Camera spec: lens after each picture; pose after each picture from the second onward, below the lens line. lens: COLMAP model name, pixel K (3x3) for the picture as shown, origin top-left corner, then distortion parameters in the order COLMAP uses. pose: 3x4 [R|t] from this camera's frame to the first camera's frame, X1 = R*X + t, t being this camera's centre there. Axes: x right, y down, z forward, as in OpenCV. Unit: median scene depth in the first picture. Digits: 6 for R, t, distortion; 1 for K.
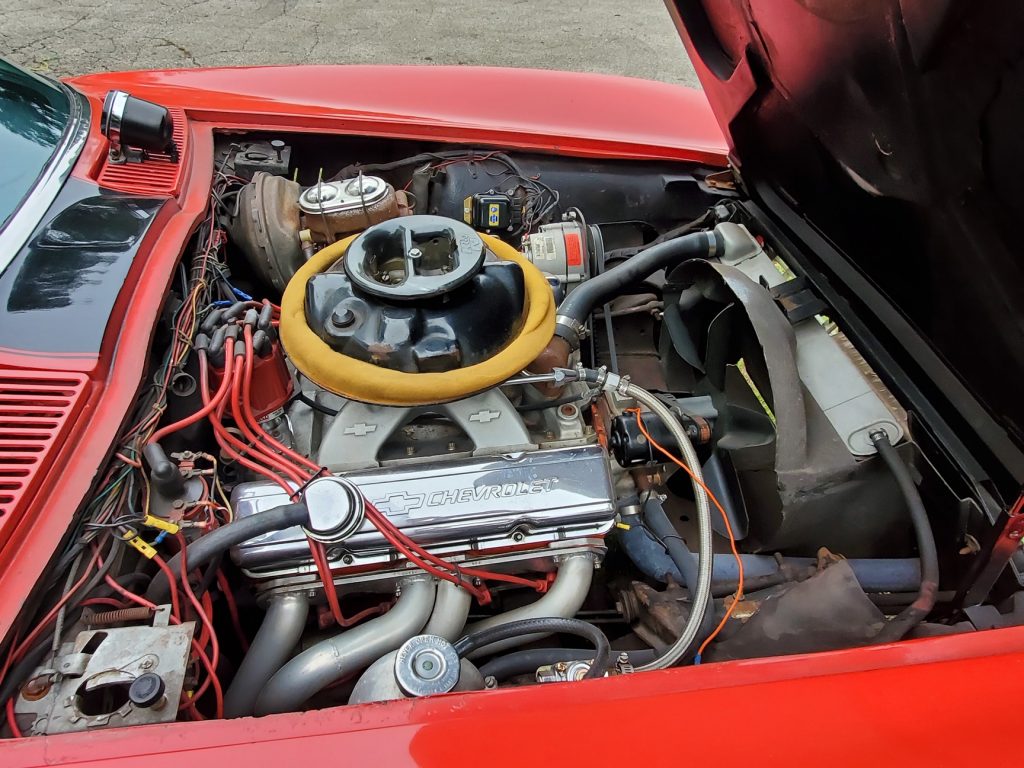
lens RADIAL K [[688.0, 0, 512.0], [0, 688.0, 384.0], [0, 0, 1]] dist [0.004369, -0.000991]
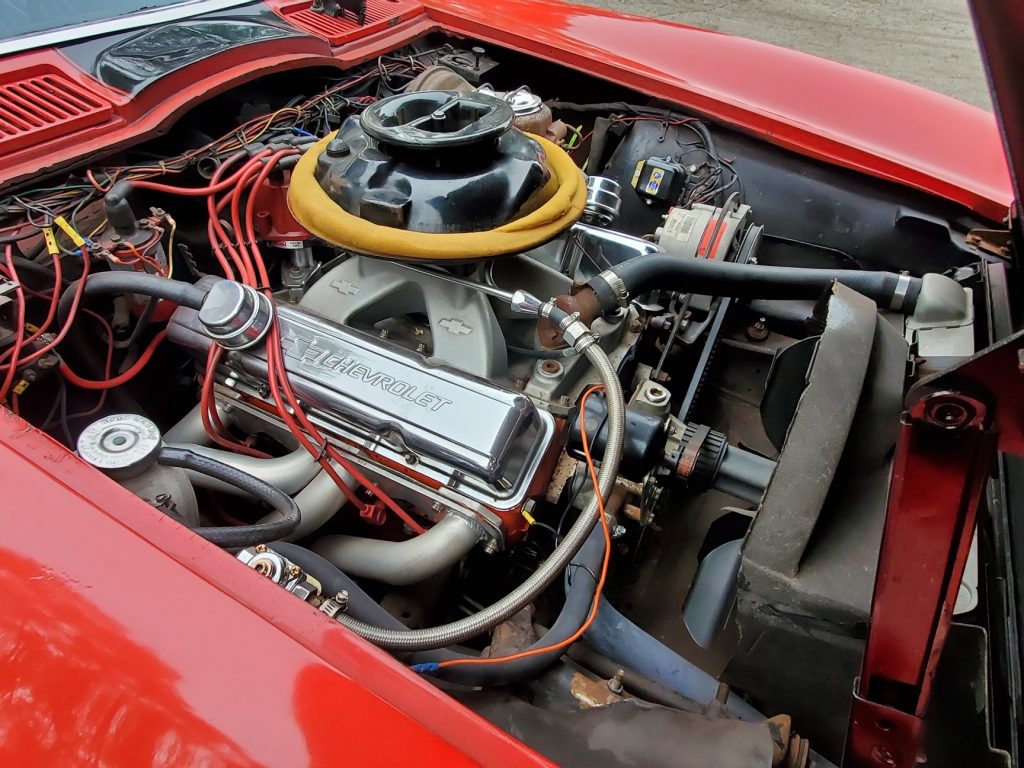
lens RADIAL K [[688.0, 0, 512.0], [0, 688.0, 384.0], [0, 0, 1]] dist [0.004369, -0.000991]
pose [[0.782627, 0.397469, -0.479076, 0.367467], [-0.441151, 0.897122, 0.023631, 0.046642], [0.439182, 0.192851, 0.877455, 0.212570]]
